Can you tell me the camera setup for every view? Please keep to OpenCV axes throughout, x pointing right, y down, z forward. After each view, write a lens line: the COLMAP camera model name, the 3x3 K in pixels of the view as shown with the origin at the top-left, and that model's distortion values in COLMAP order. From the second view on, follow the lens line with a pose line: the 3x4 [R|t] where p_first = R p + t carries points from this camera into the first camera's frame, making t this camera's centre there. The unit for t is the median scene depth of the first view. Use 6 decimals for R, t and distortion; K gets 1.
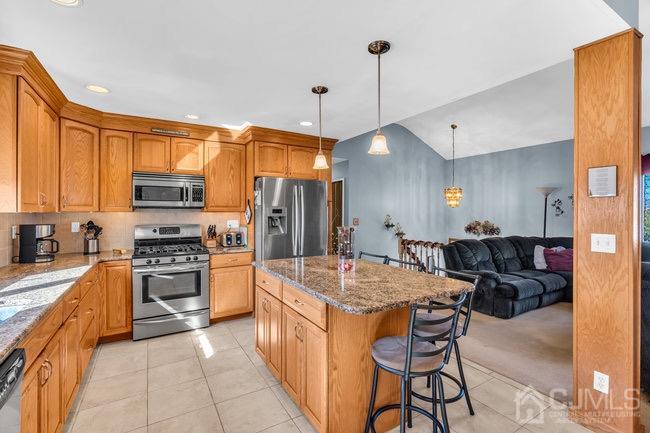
lens RADIAL K [[302.2, 0, 323.8], [0, 302.2, 213.7], [0, 0, 1]] dist [0.004588, 0.000661]
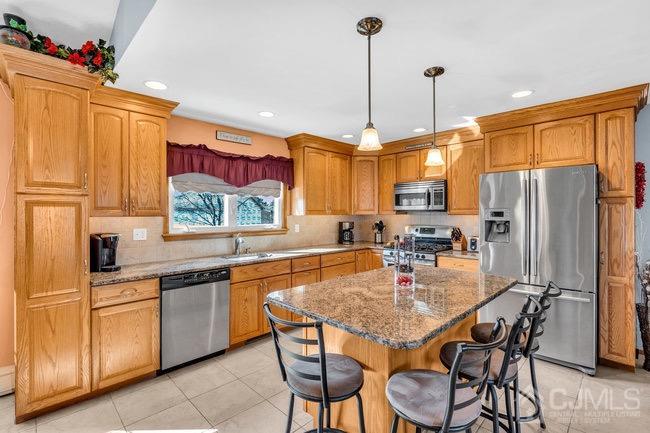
lens RADIAL K [[302.2, 0, 324.4], [0, 302.2, 215.0], [0, 0, 1]] dist [0.004588, 0.000661]
pose [[0.261650, 0.004420, -0.965153, 0.499692], [-0.000071, 0.999990, 0.004561, -0.009478], [0.965163, -0.001124, 0.261648, 0.330834]]
